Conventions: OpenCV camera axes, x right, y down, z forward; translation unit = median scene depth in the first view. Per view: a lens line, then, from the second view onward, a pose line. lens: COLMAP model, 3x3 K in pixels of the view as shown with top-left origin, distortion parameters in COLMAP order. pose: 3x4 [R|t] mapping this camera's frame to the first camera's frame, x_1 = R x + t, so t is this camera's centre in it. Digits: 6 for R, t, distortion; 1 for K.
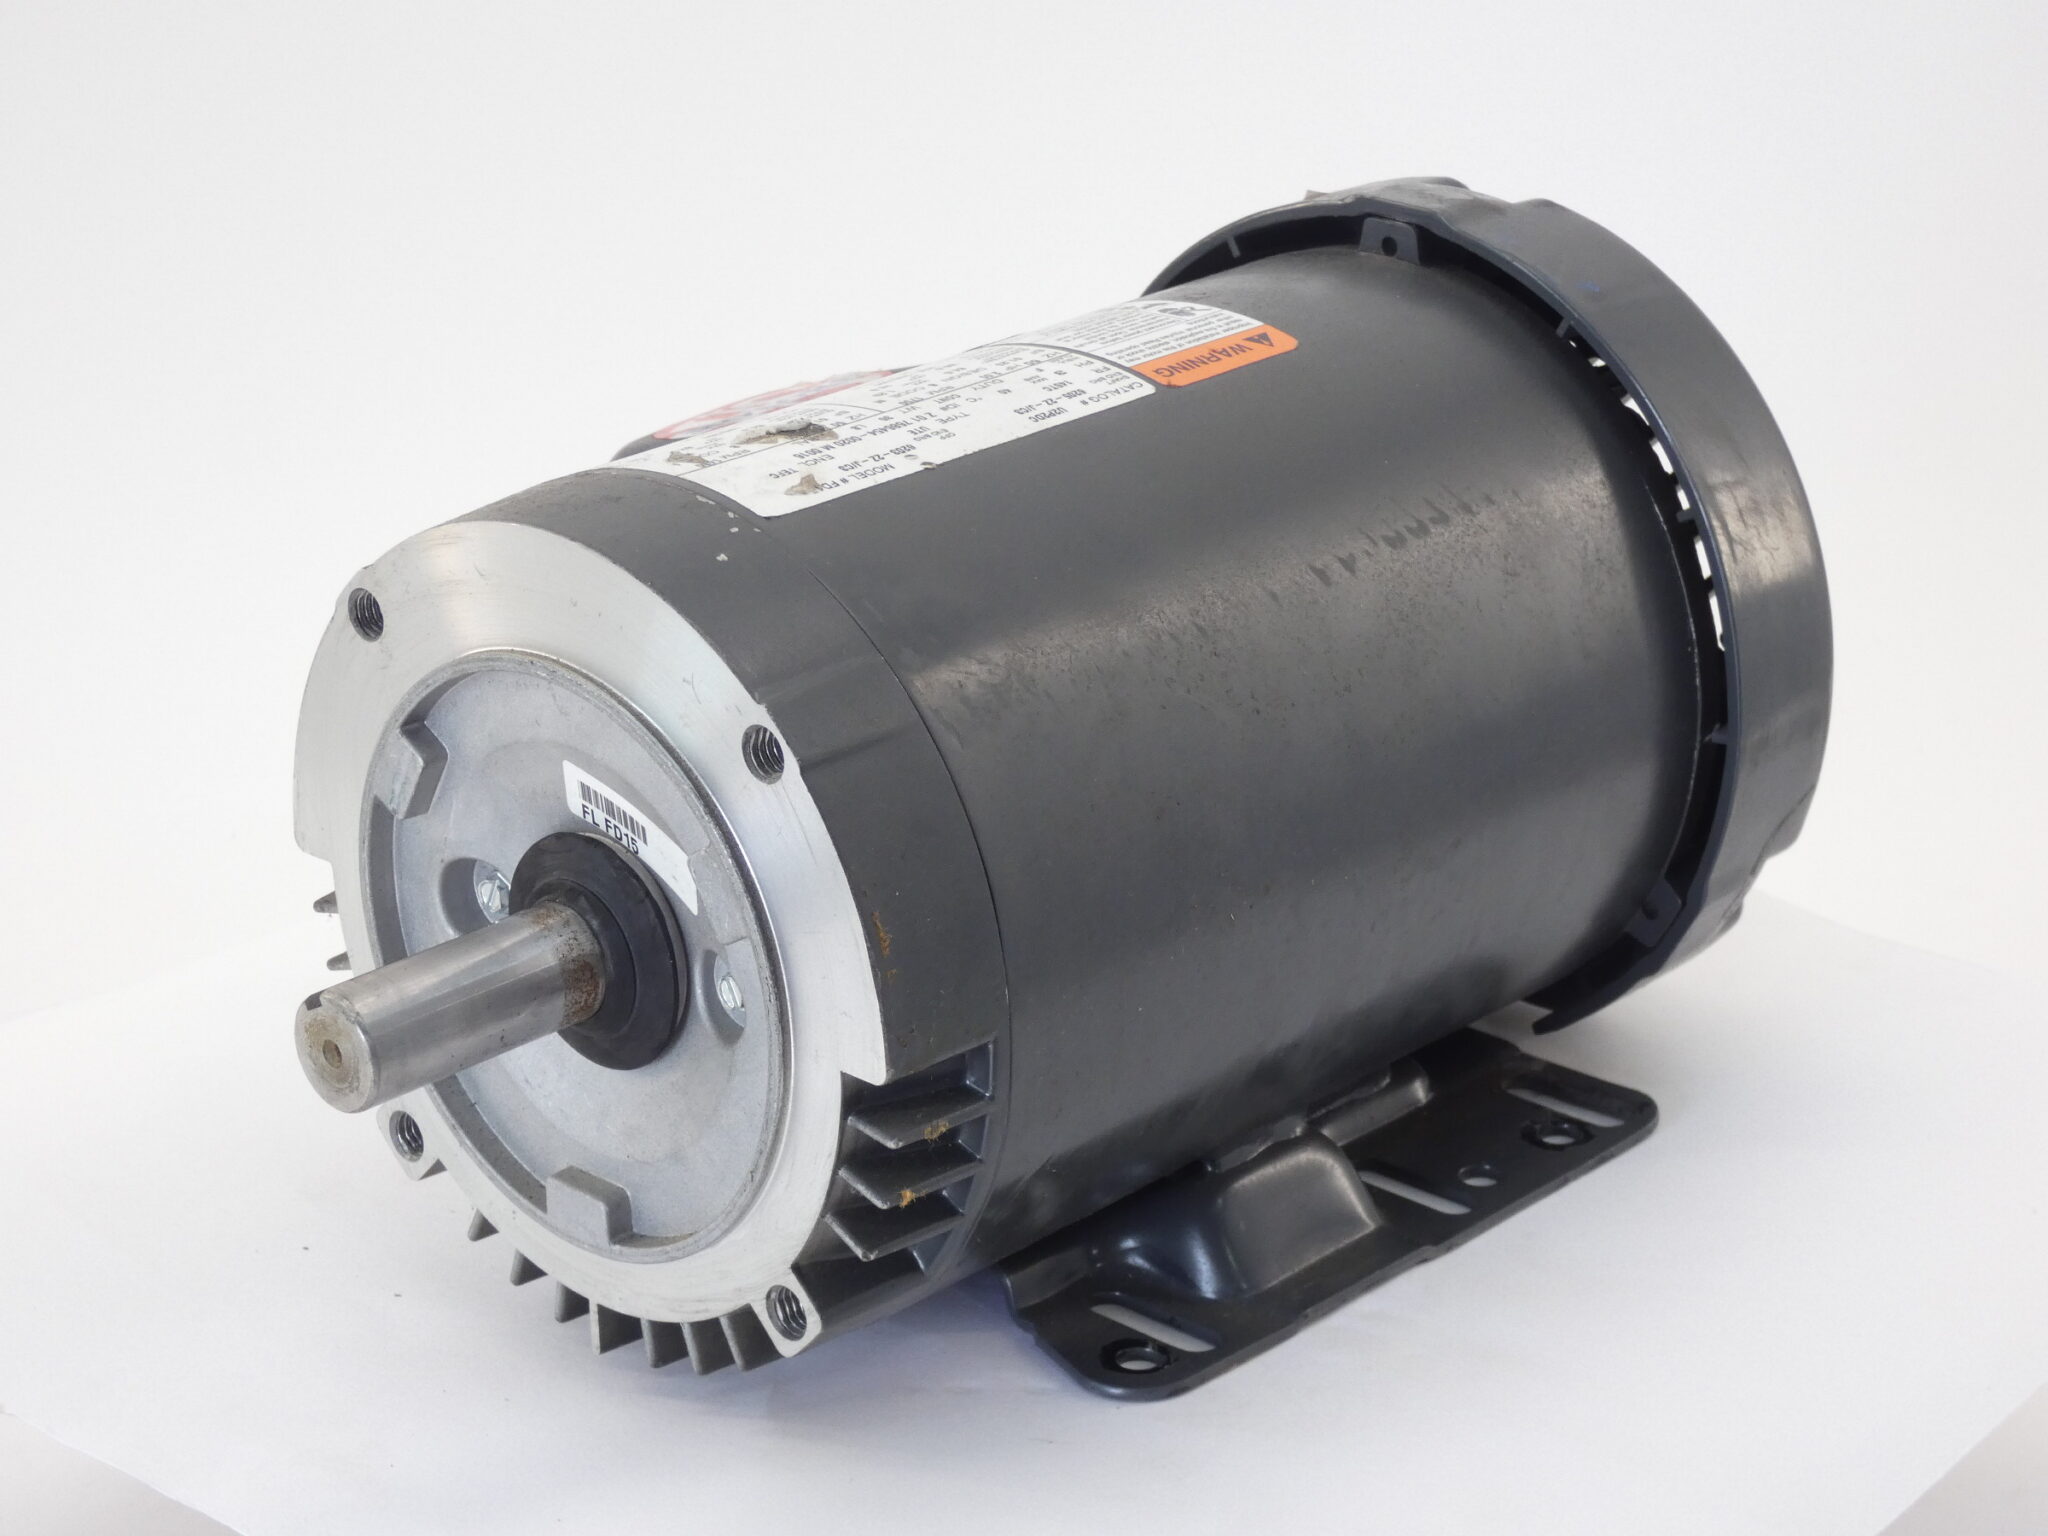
lens RADIAL K [[4622.8, 0, 1033.0], [0, 4622.8, 766.5], [0, 0, 1]] dist [0.389980, 0.000000]
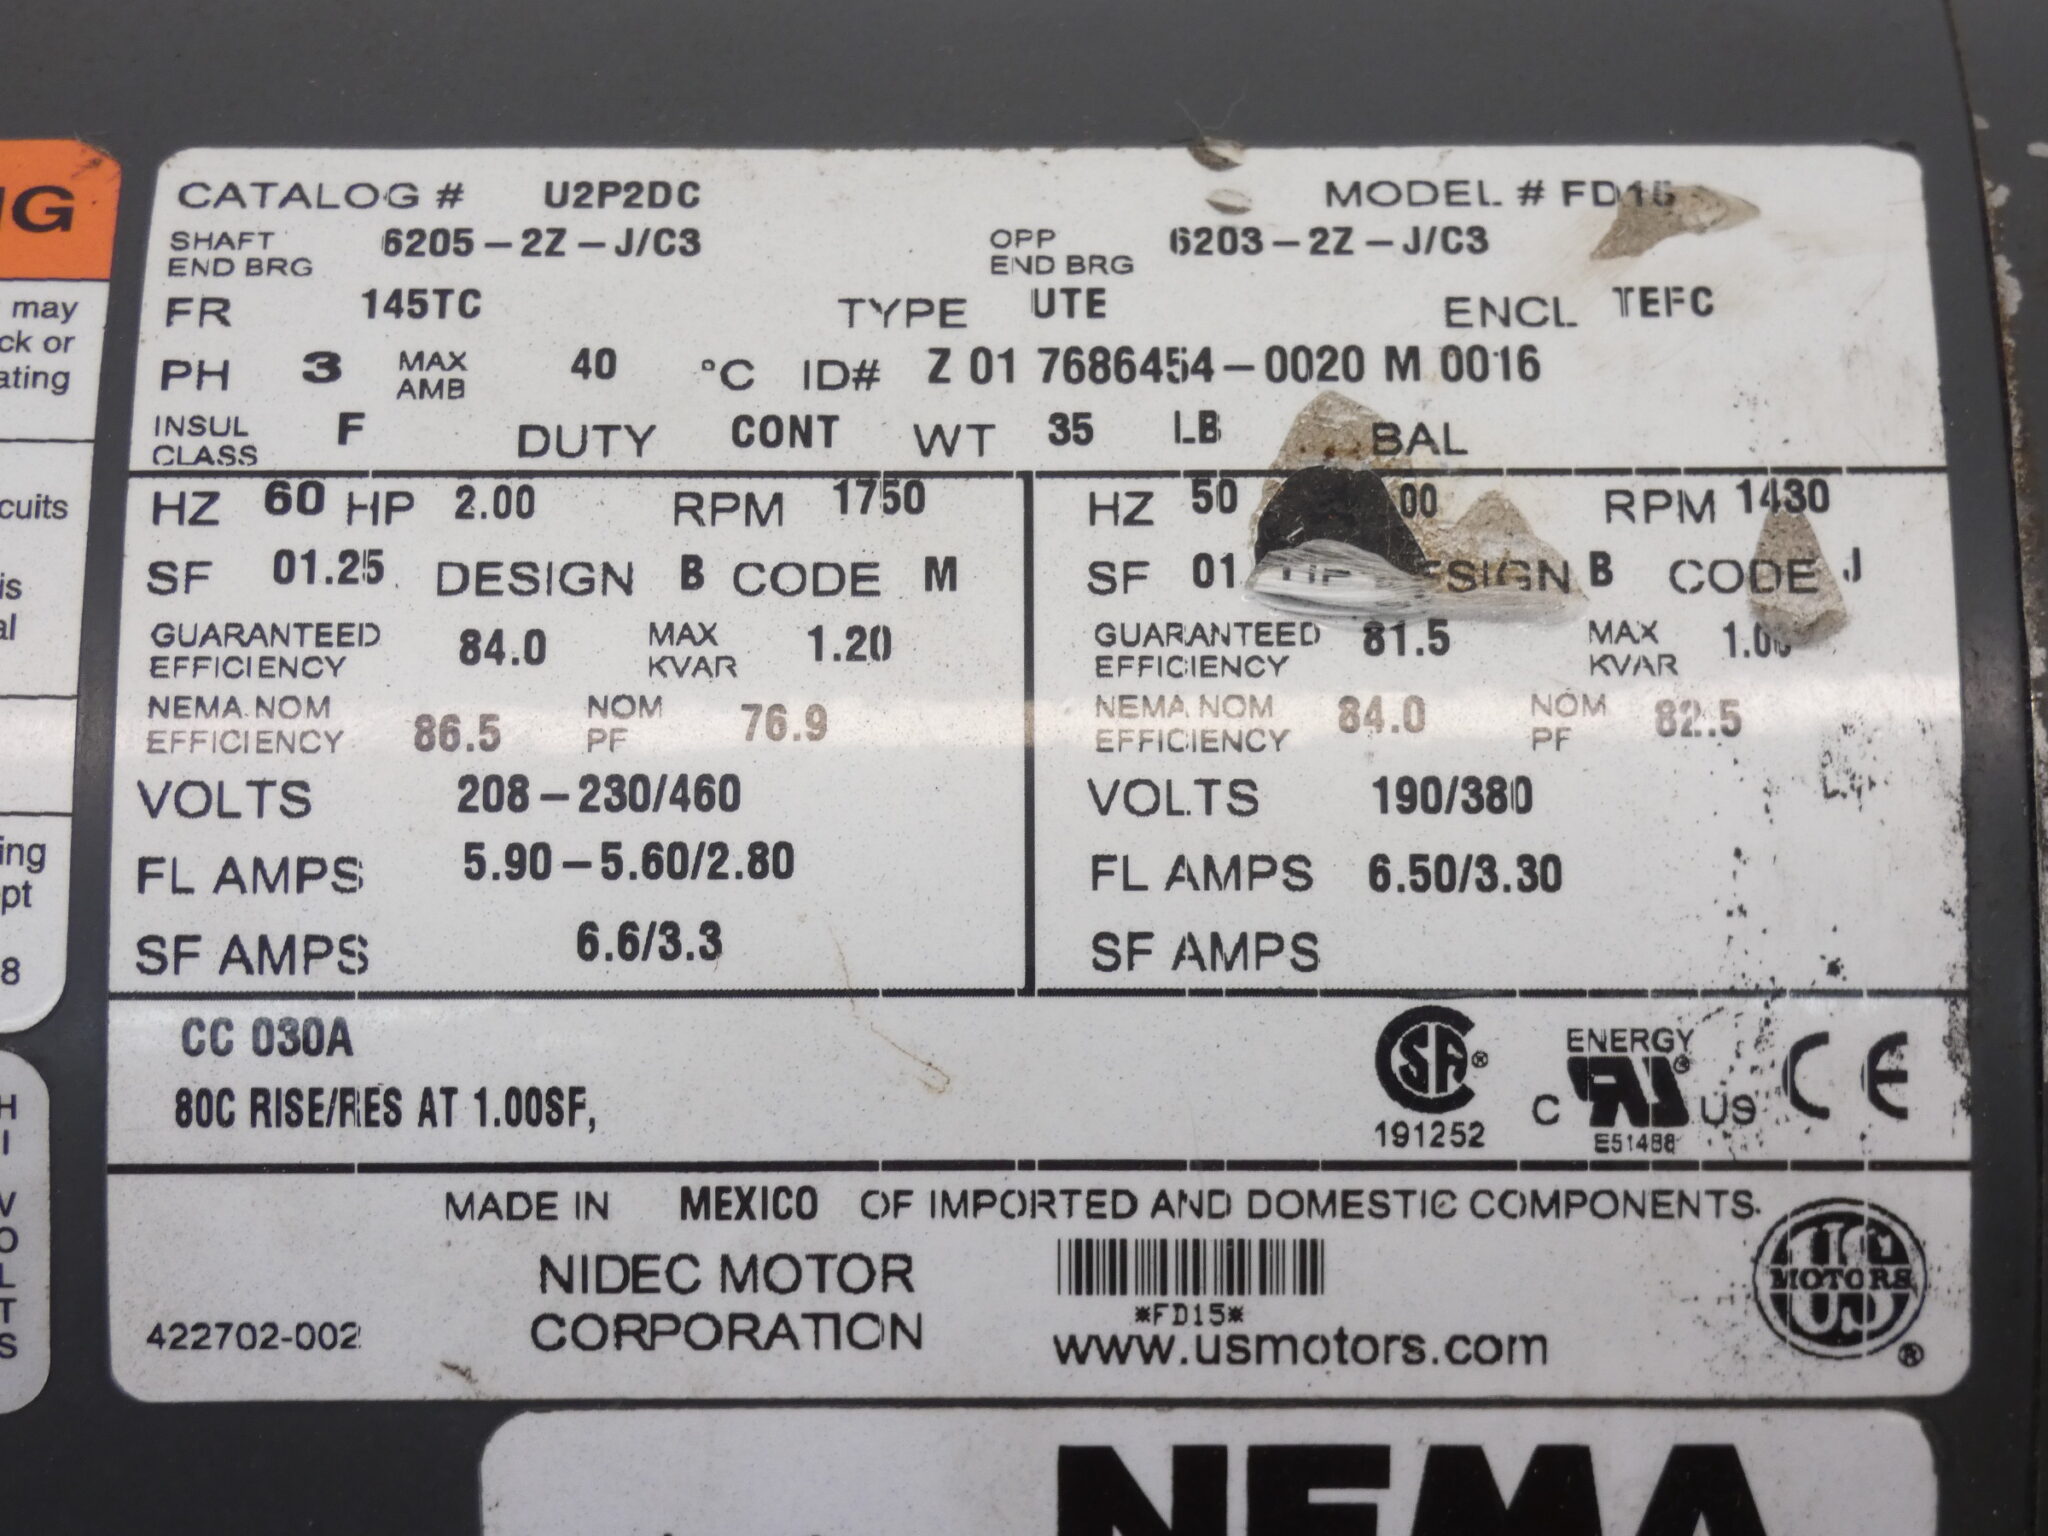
lens RADIAL K [[6325.4, 0, 1034.8], [0, 6325.4, 785.3], [0, 0, 1]] dist [0.158282, 0.000000]
pose [[-0.700750, -0.626848, 0.340605, -0.185217], [0.271081, 0.207659, 0.939890, -0.458693], [-0.659897, 0.750959, 0.024410, 1.002315]]
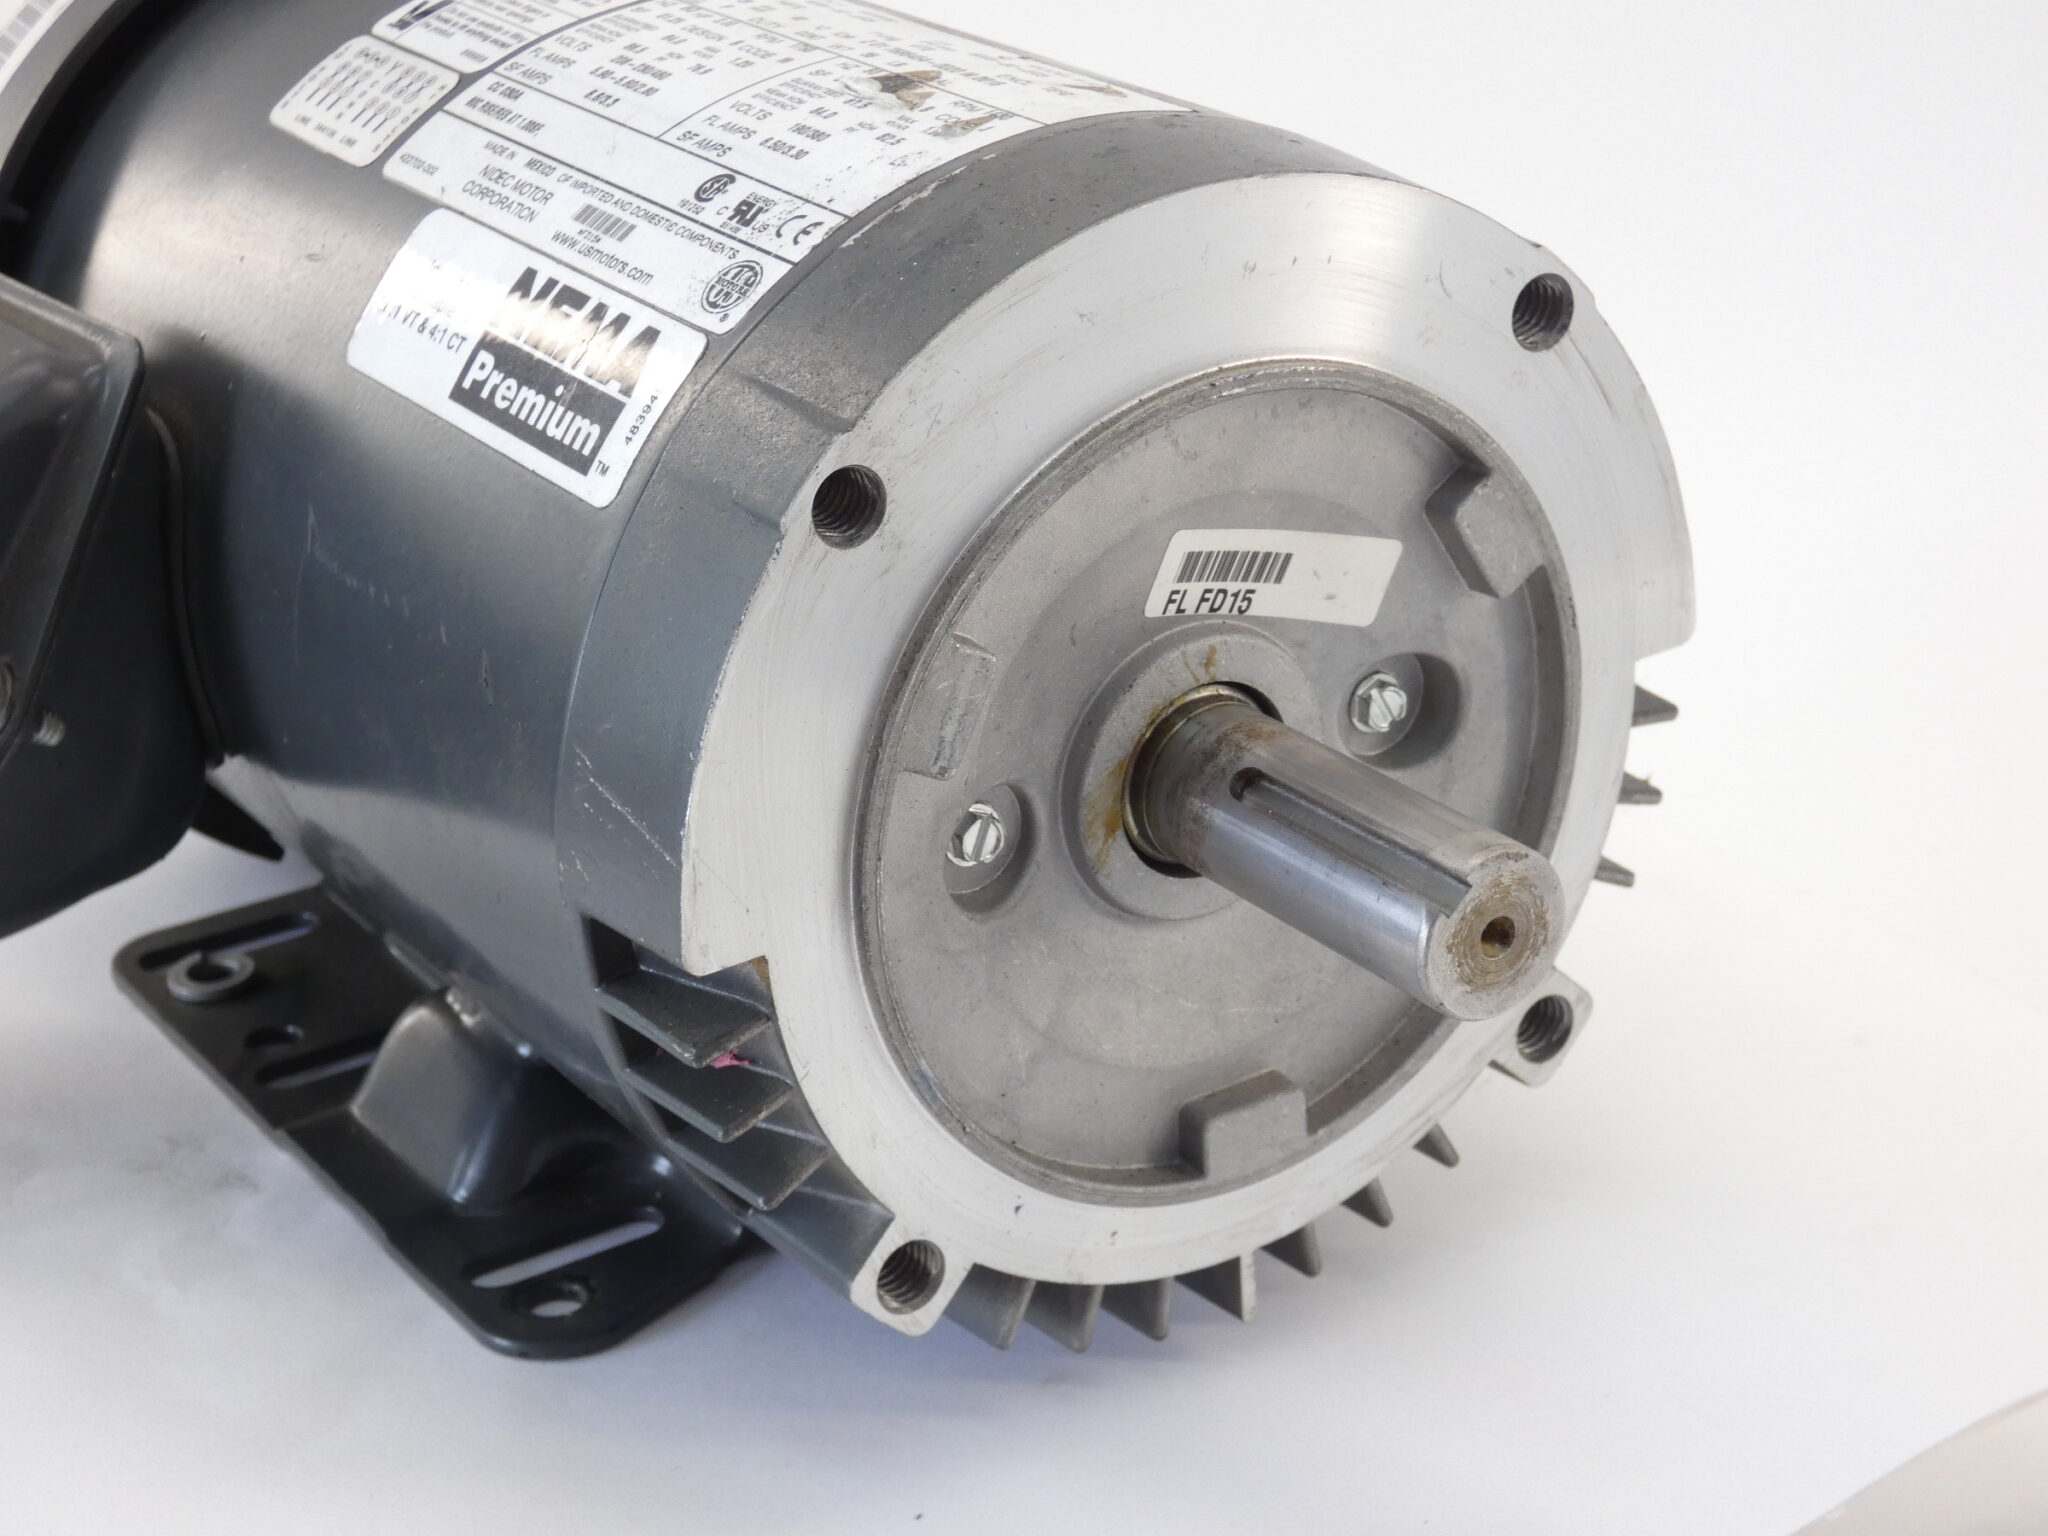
lens RADIAL K [[3839.9, 0, 1003.0], [0, 3839.9, 767.1], [0, 0, 1]] dist [0.077466, 0.000000]
pose [[0.226999, -0.398492, 0.888637, -0.614702], [0.415210, 0.864974, 0.281817, -0.140131], [-0.880949, 0.304999, 0.361806, 0.788118]]
